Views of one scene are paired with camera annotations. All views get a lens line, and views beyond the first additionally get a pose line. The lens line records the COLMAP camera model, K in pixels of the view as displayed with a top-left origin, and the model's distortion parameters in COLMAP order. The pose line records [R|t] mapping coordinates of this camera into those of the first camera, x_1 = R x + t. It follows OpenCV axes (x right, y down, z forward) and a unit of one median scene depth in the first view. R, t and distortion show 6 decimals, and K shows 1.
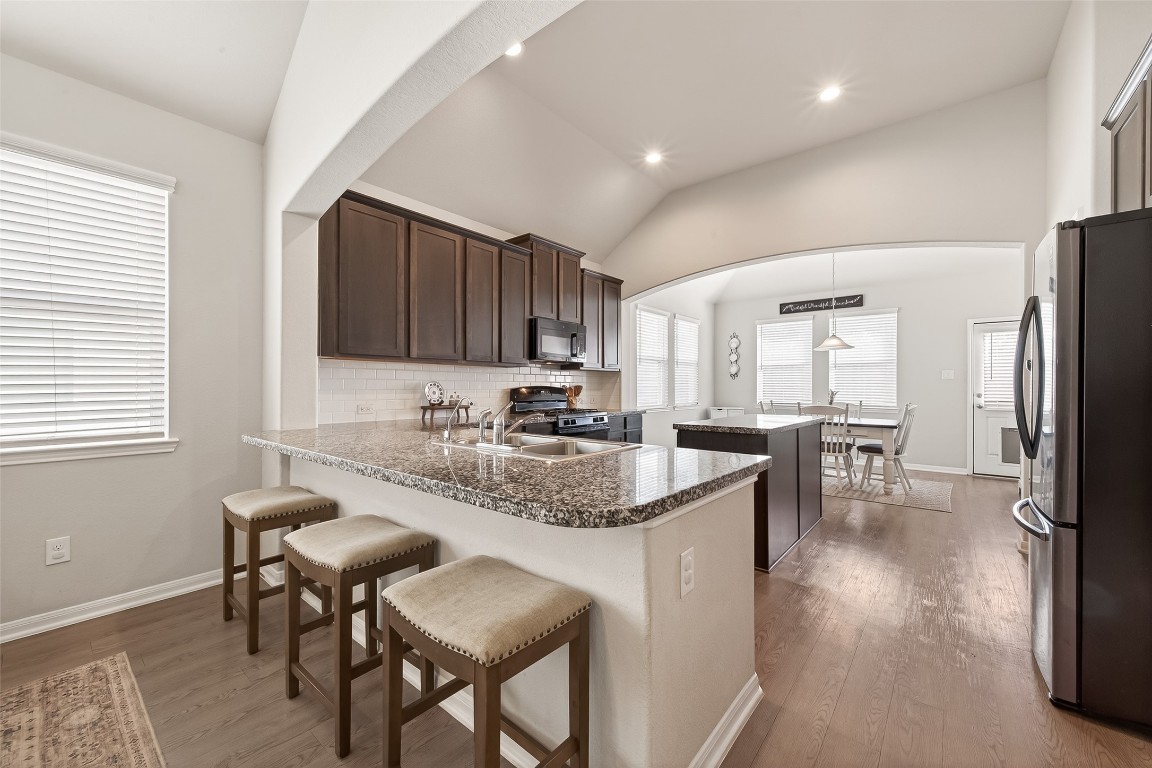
lens RADIAL K [[448.1, 0, 581.8], [0, 448.1, 385.0], [0, 0, 1]] dist [0.003185, -0.000394]
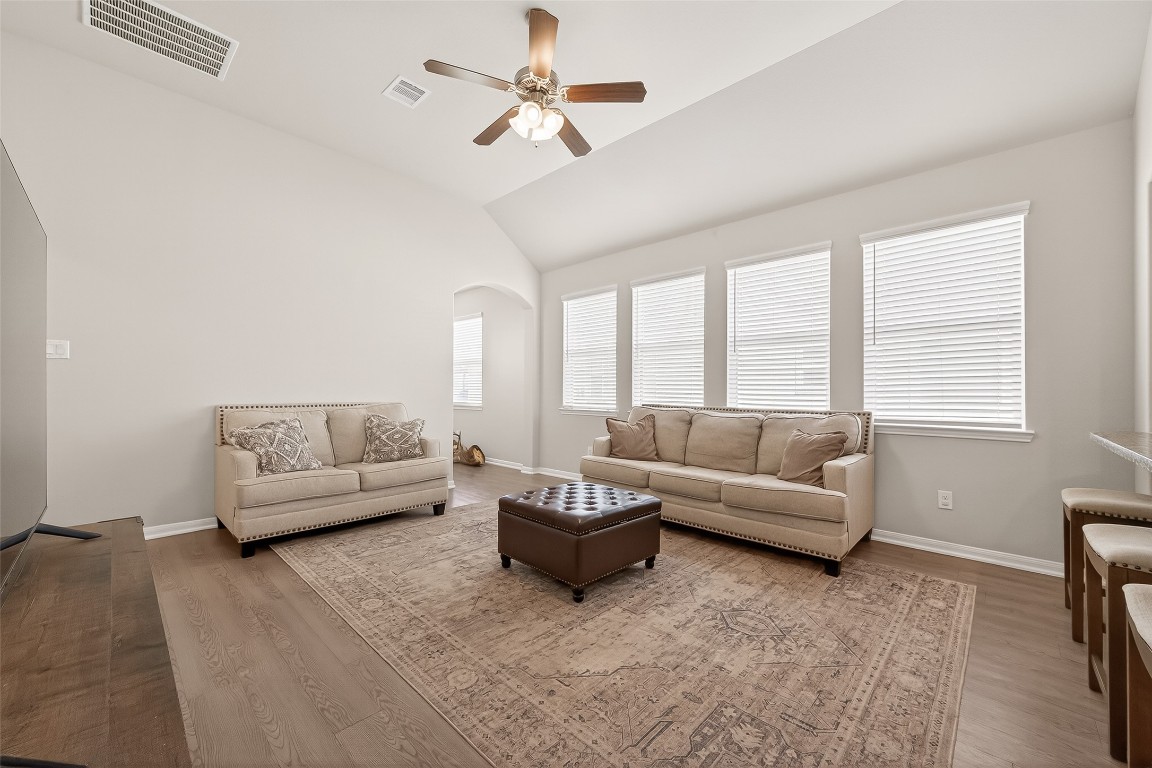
lens RADIAL K [[448.1, 0, 581.8], [0, 448.1, 385.0], [0, 0, 1]] dist [0.003185, -0.000394]
pose [[-0.068359, -0.015467, -0.997541, 0.153995], [-0.004446, 0.999875, -0.015198, 0.013756], [0.997651, 0.003396, -0.068419, -0.023505]]
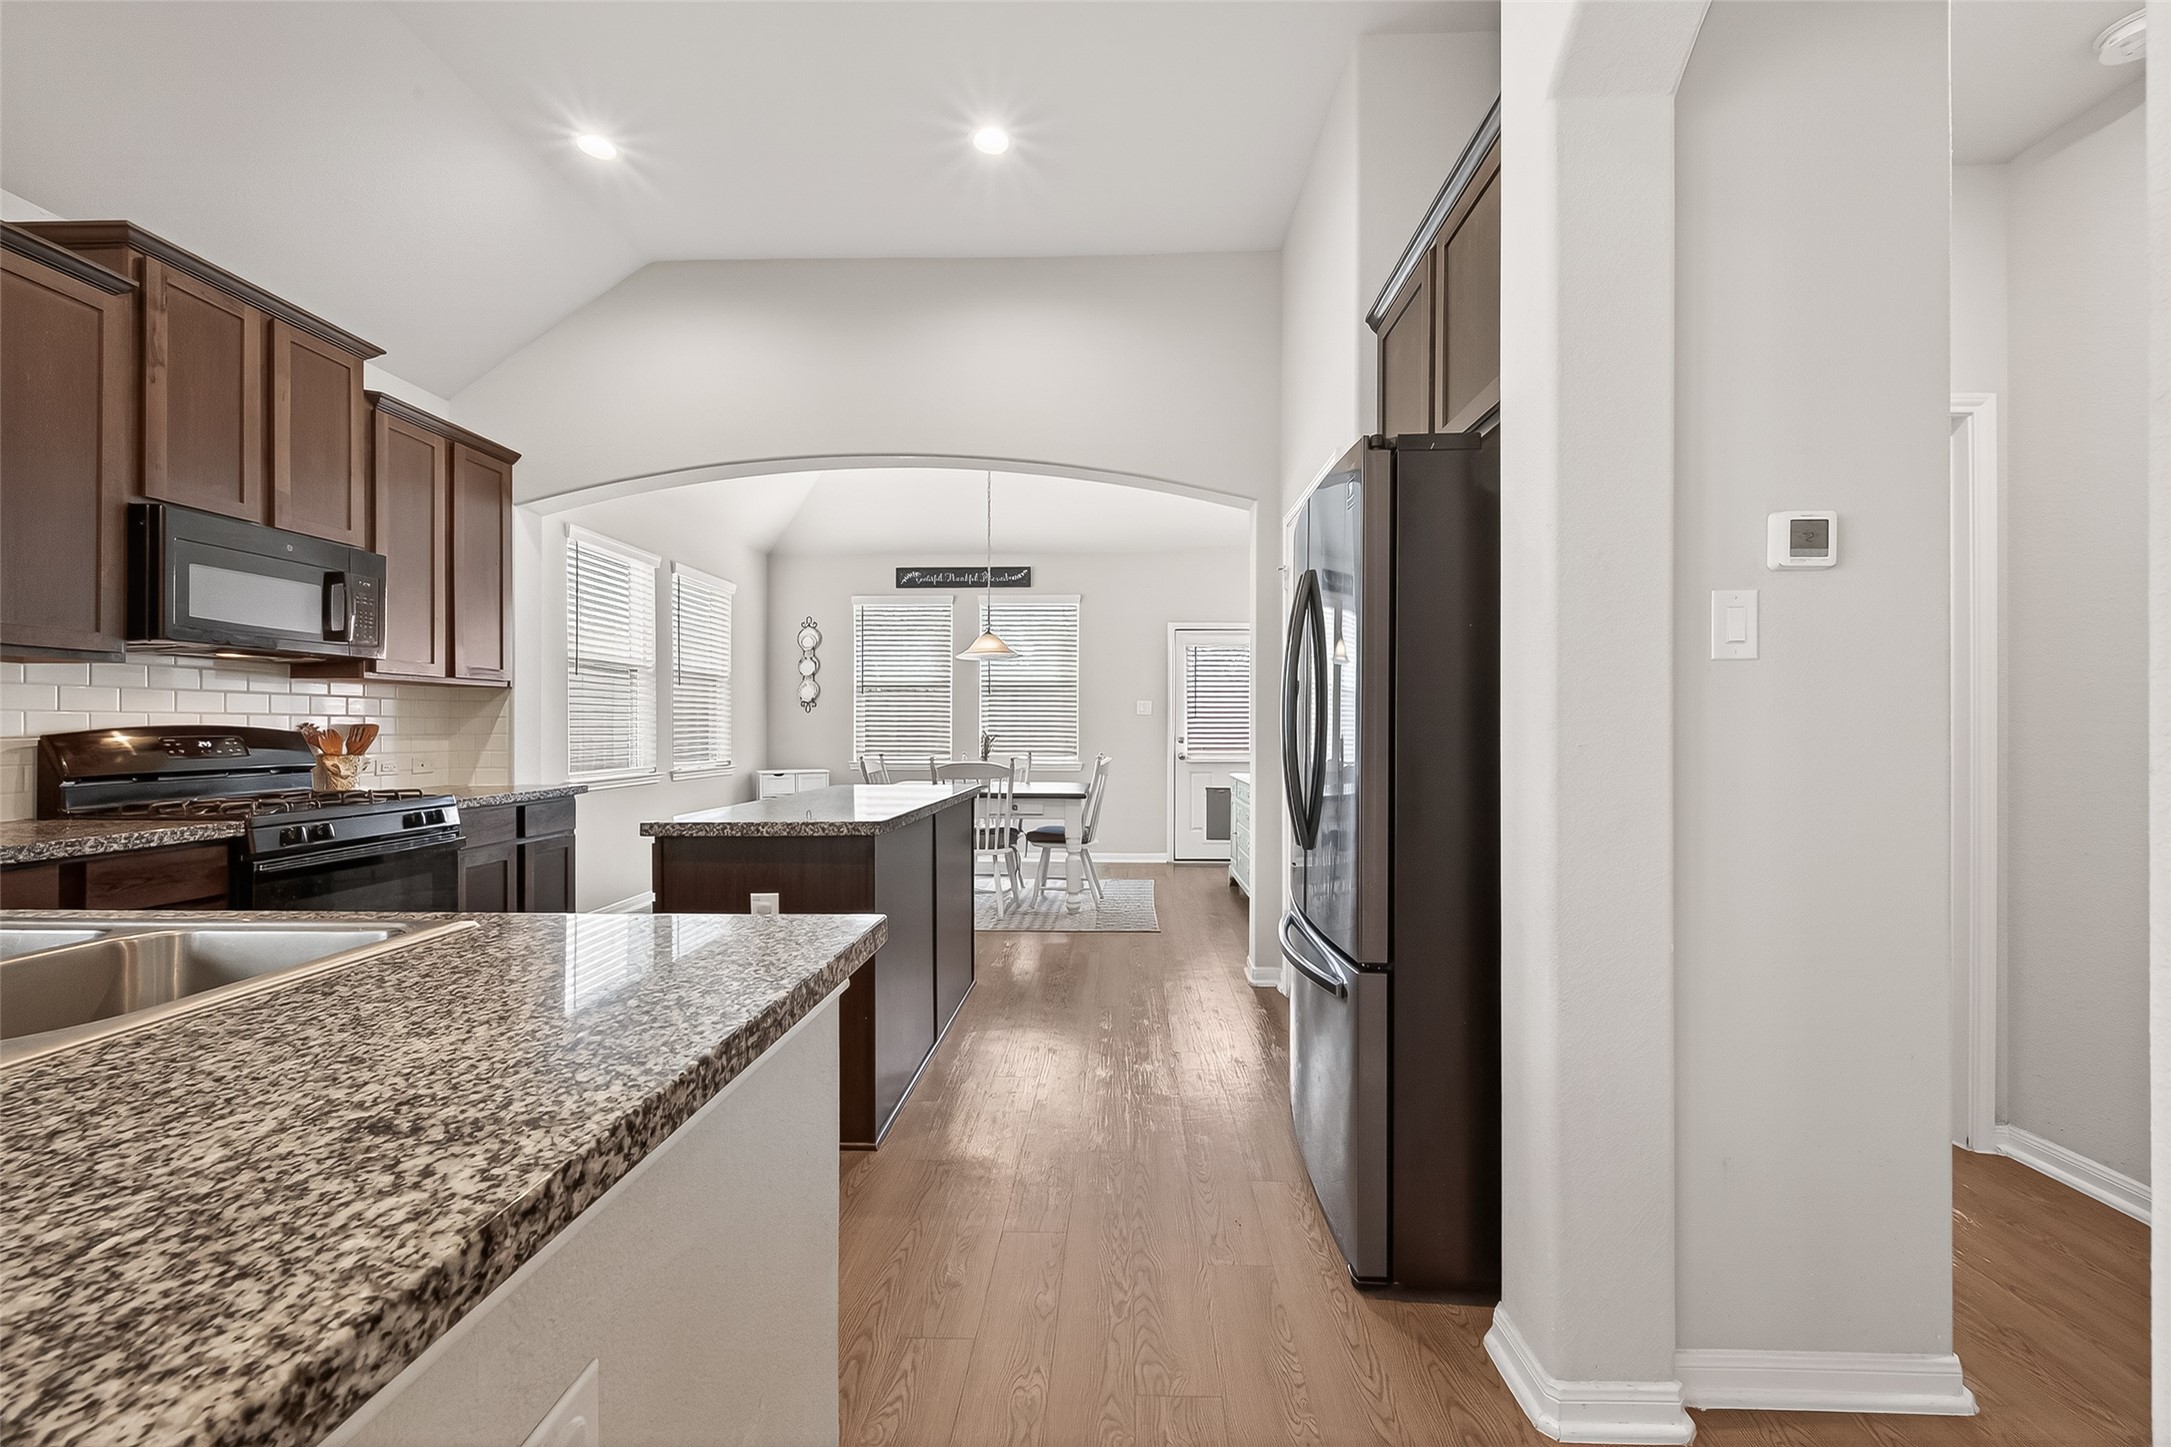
lens RADIAL K [[844.6, 0, 1096.5], [0, 844.6, 725.4], [0, 0, 1]] dist [0.003185, -0.000394]
pose [[0.795500, -0.000361, 0.605954, 0.049281], [-0.000656, 0.999999, 0.001458, 0.000801], [-0.605954, -0.001557, 0.795498, 0.120218]]
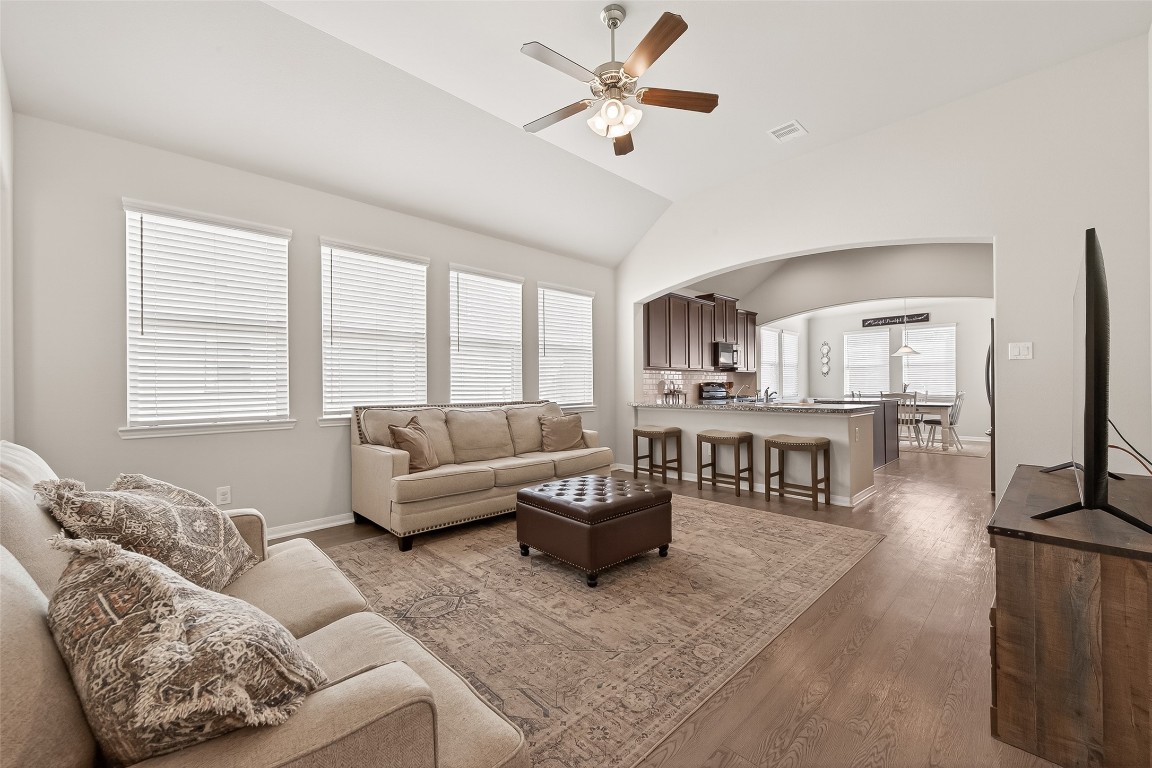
lens RADIAL K [[448.1, 0, 581.8], [0, 448.1, 385.0], [0, 0, 1]] dist [0.003185, -0.000394]
pose [[0.992784, -0.011641, -0.119347, -0.356082], [0.011415, 0.999932, -0.002573, 0.010981], [0.119369, 0.001192, 0.992849, -0.657519]]
